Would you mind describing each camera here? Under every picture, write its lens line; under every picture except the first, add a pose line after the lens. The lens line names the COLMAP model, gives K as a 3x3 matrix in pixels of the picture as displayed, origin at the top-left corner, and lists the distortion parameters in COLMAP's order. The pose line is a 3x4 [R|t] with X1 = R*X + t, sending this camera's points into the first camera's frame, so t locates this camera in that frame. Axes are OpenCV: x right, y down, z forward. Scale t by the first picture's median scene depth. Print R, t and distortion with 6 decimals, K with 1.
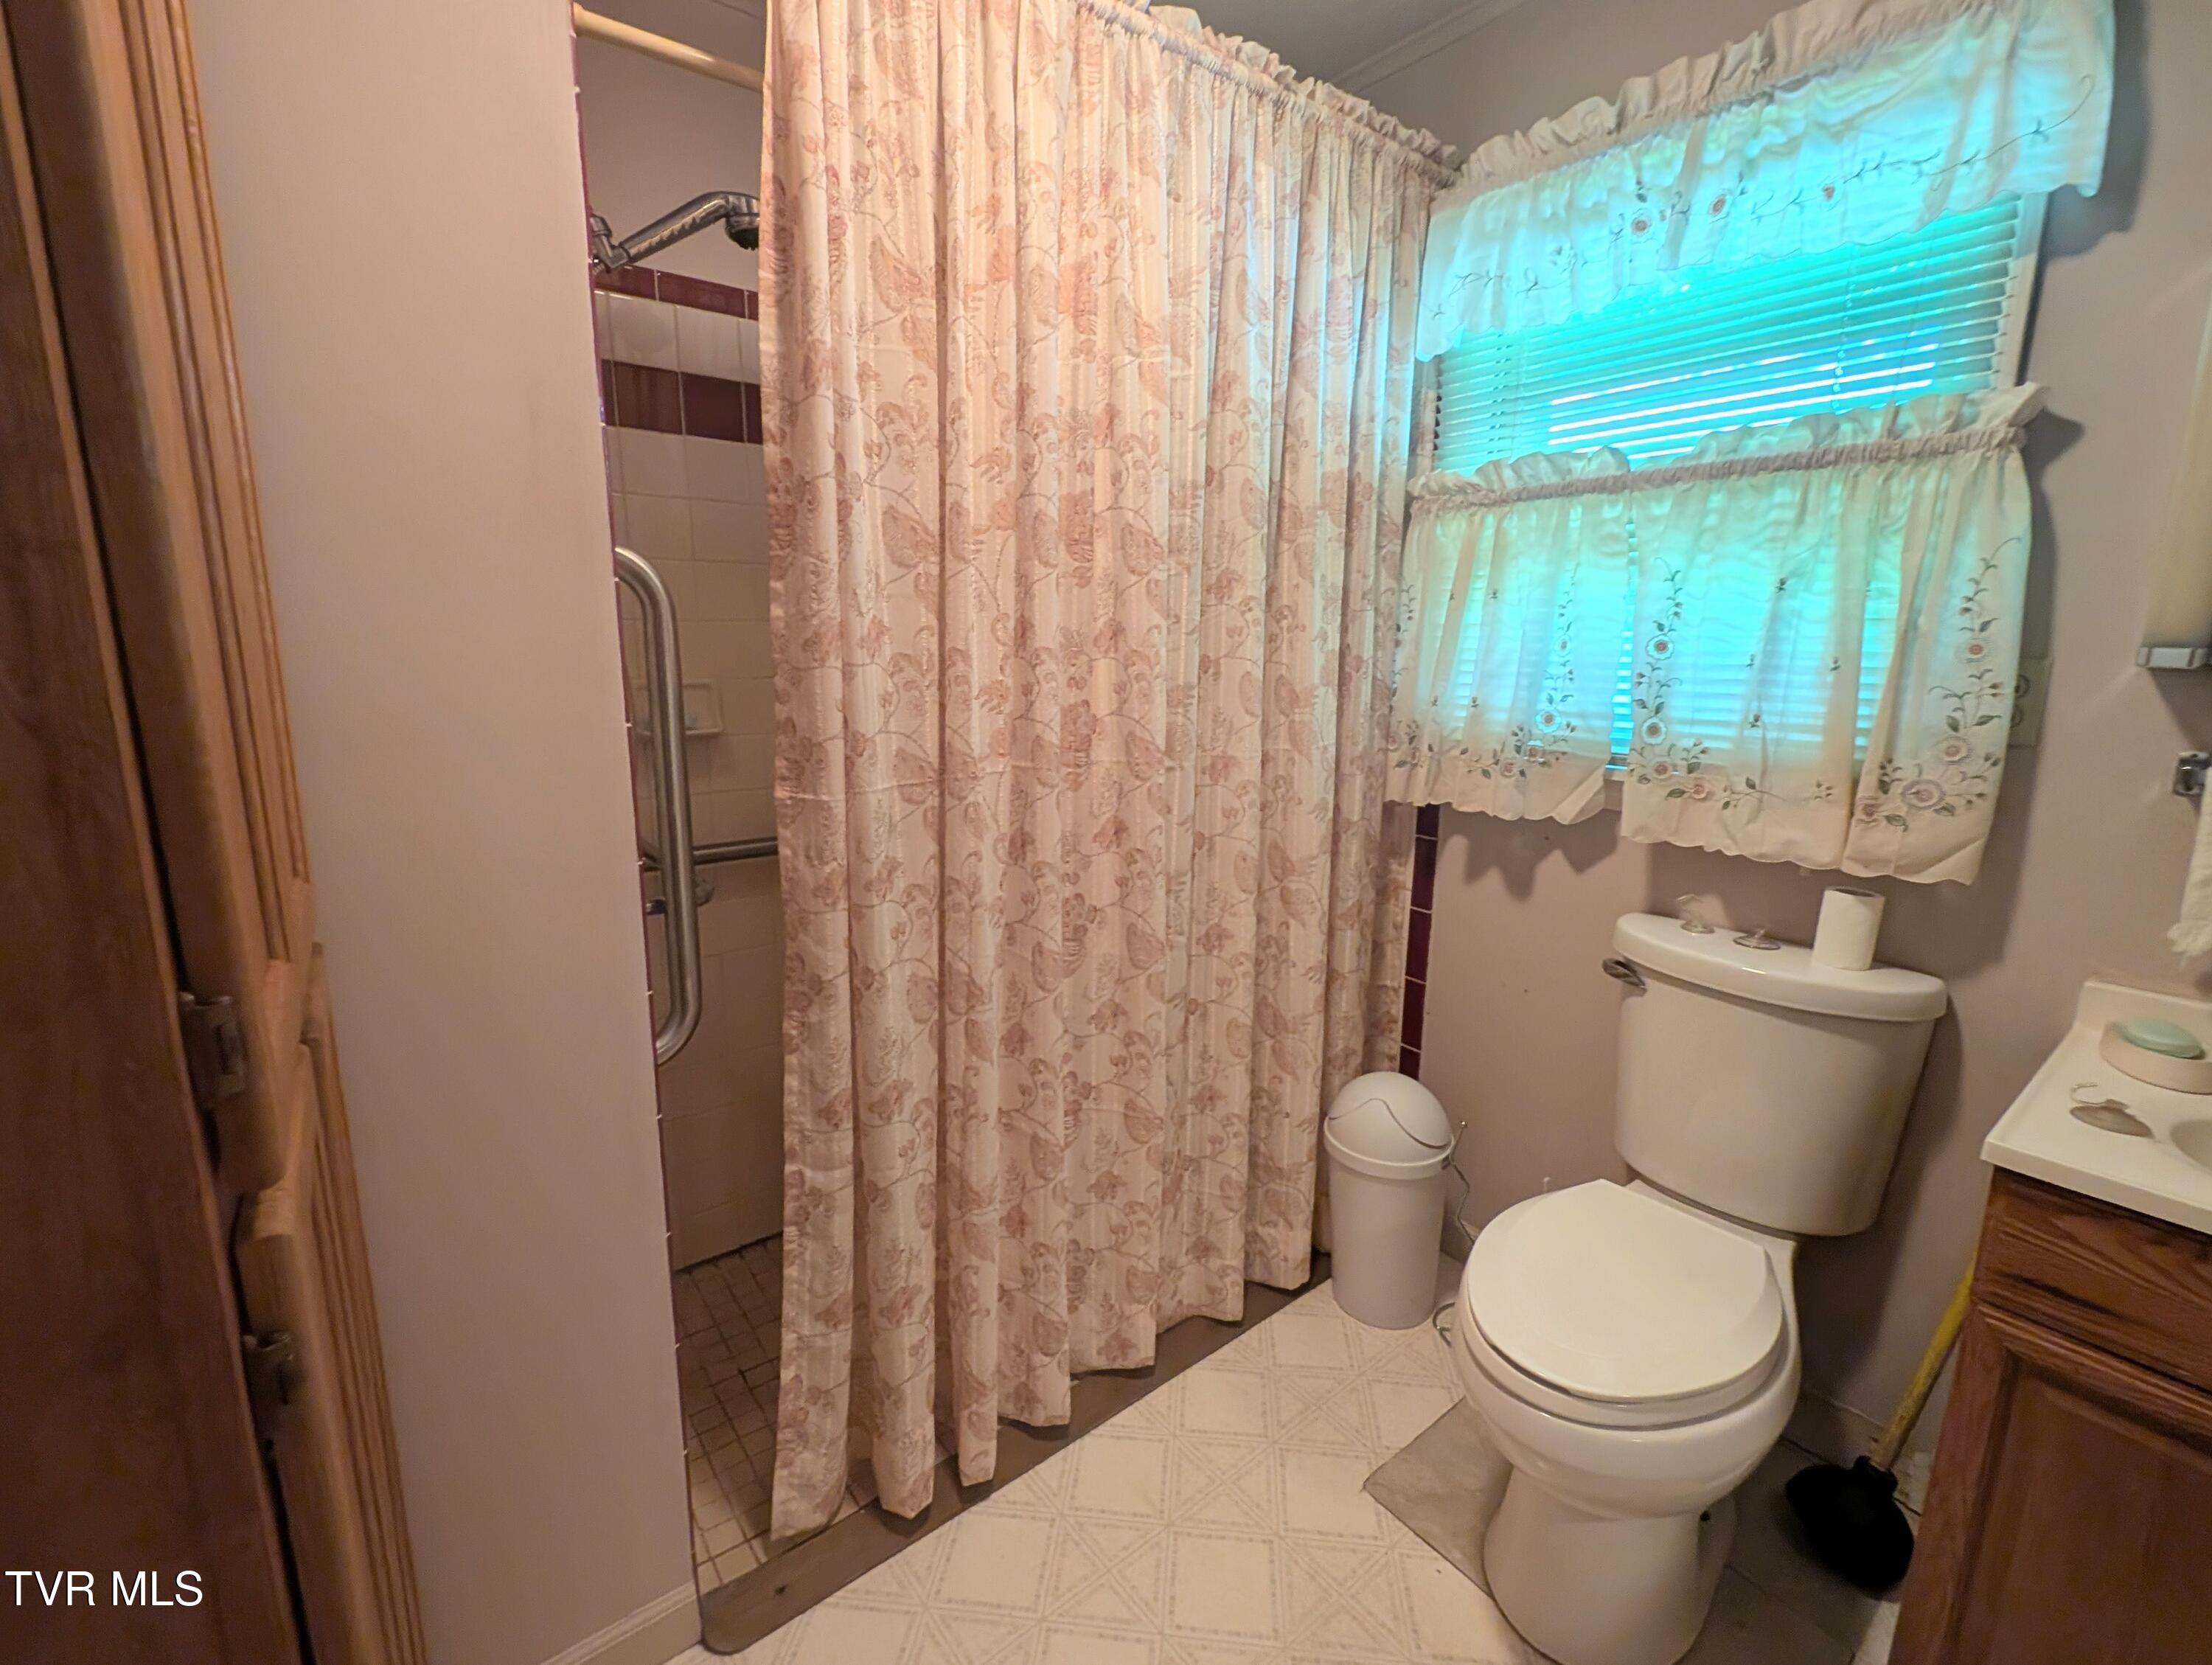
lens RADIAL K [[942.3, 0, 1109.8], [0, 942.3, 824.3], [0, 0, 1]] dist [-0.011599, -0.000327]
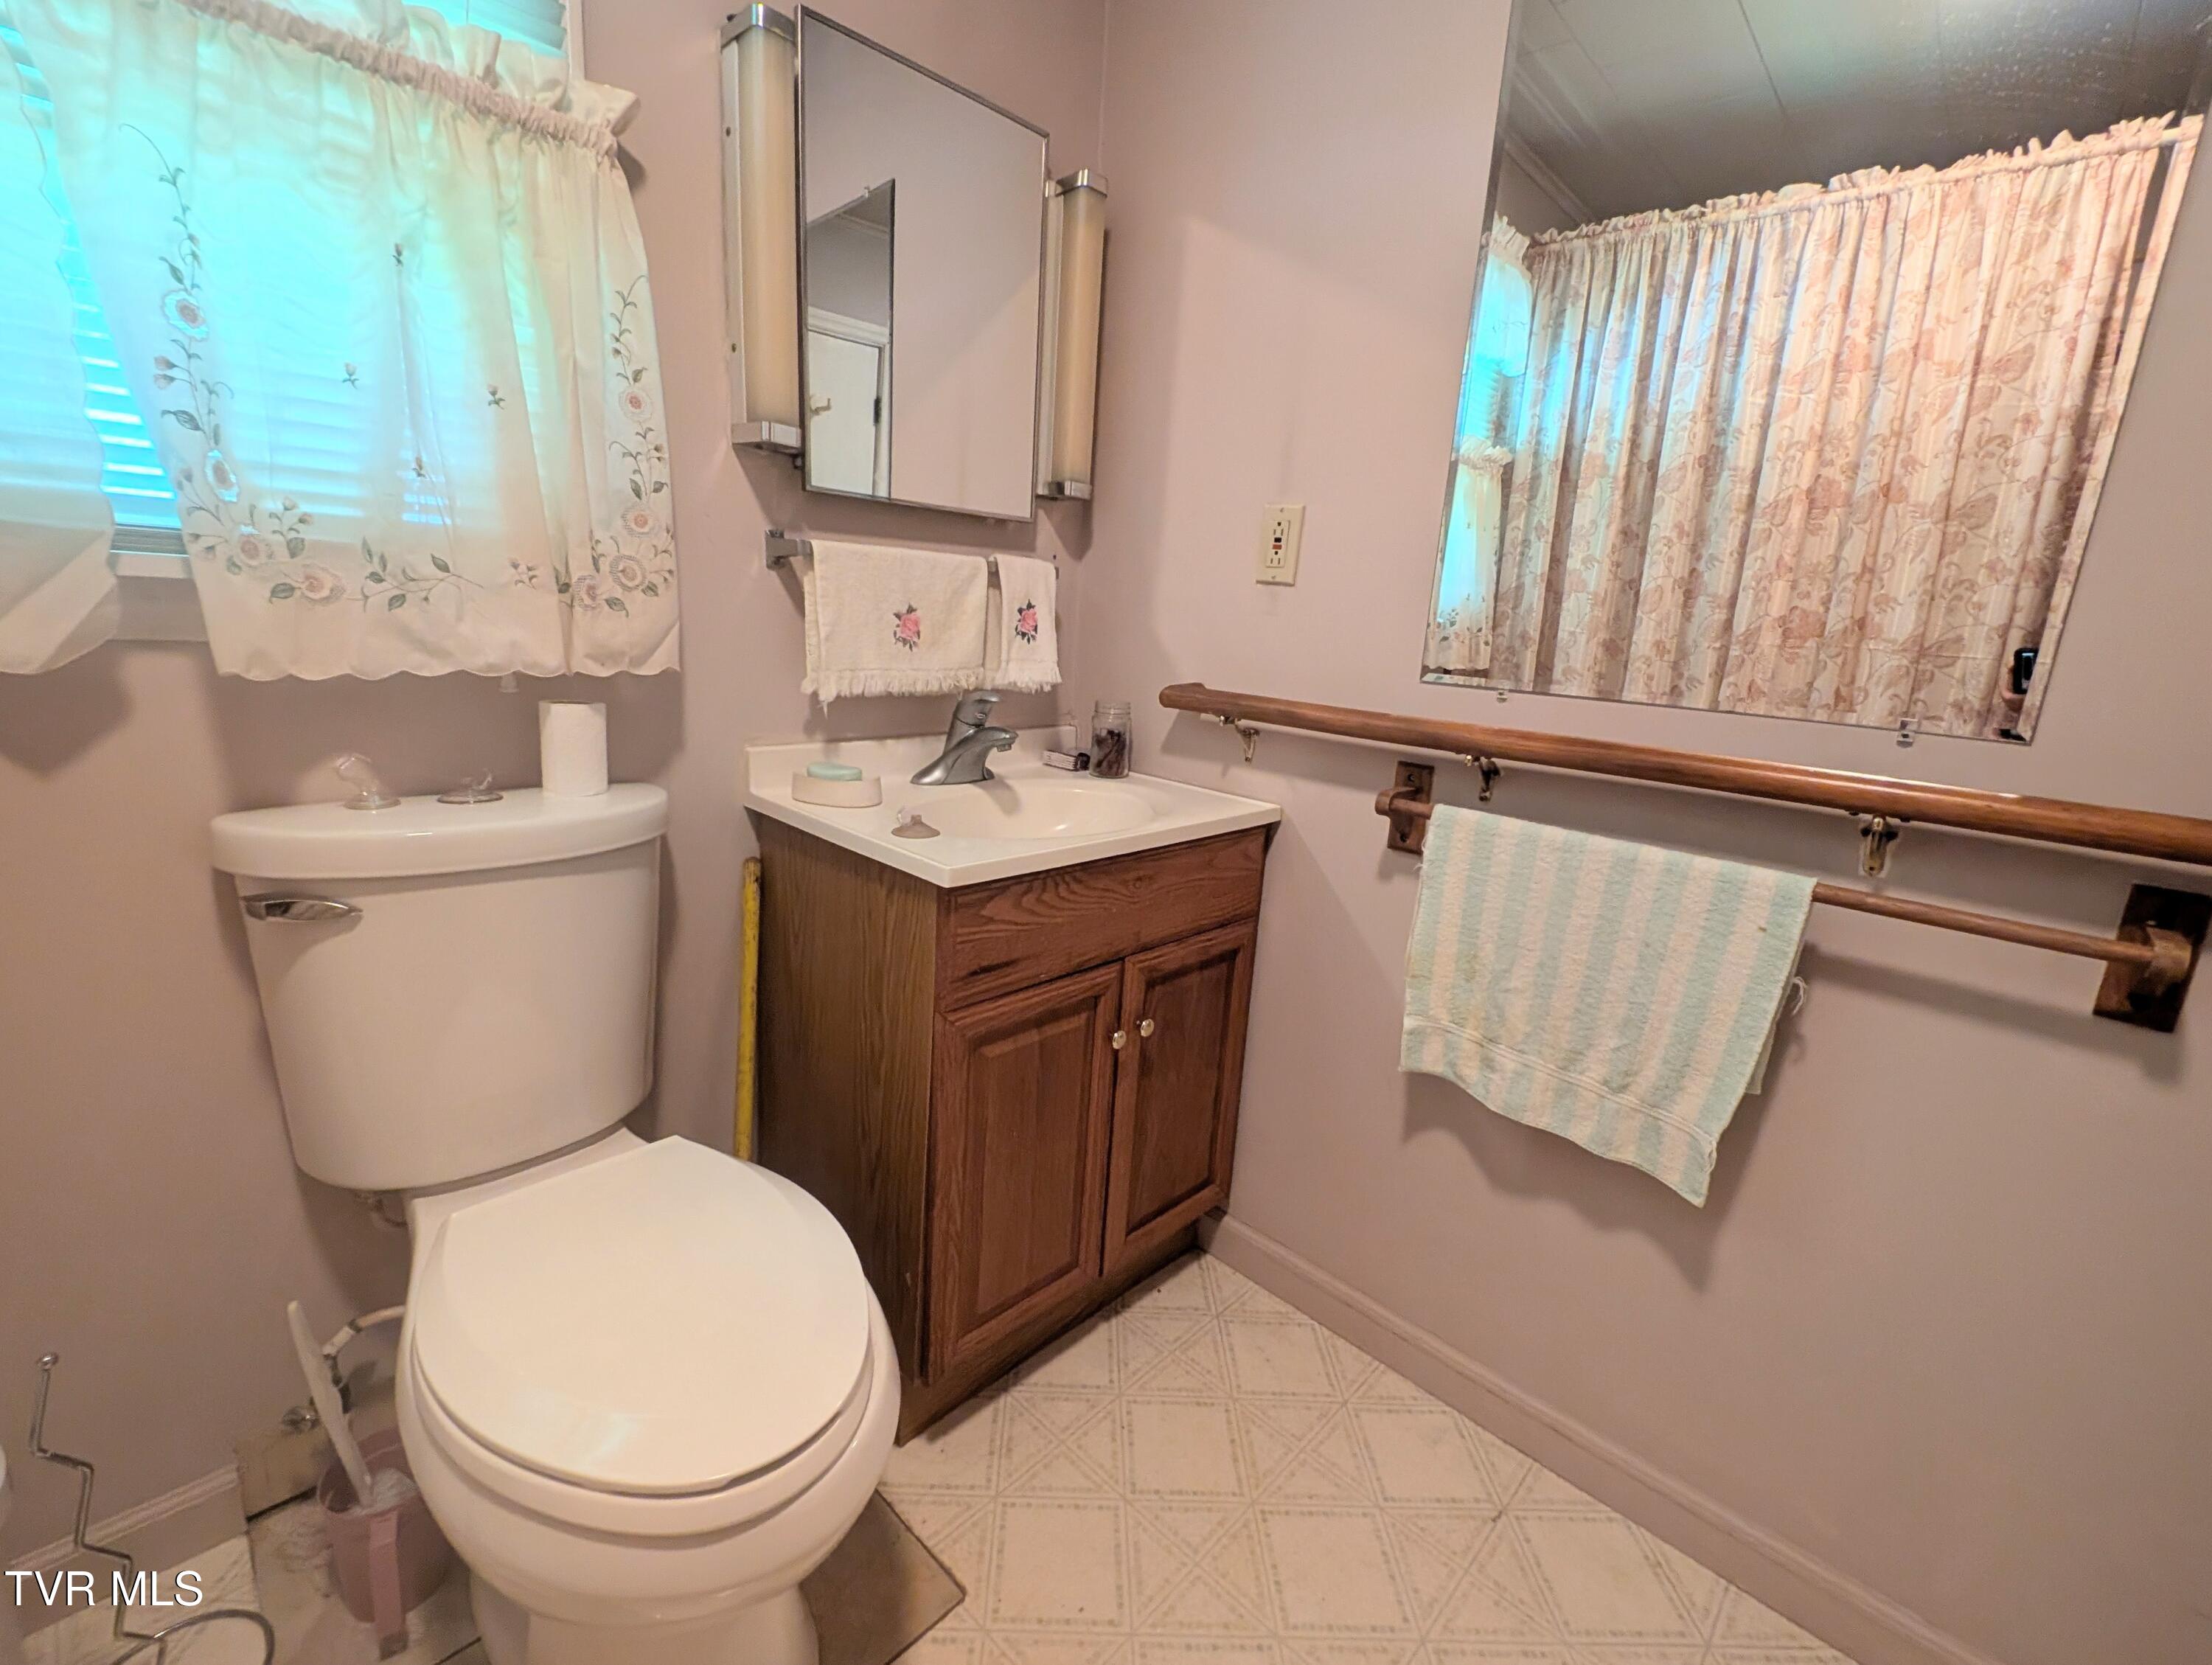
lens RADIAL K [[942.3, 0, 1112.8], [0, 942.3, 835.2], [0, 0, 1]] dist [-0.011599, -0.000327]
pose [[-0.144697, -0.236218, 0.960866, -0.083800], [0.128102, 0.958441, 0.254913, 0.034370], [-0.981149, 0.159974, -0.108424, 0.627676]]
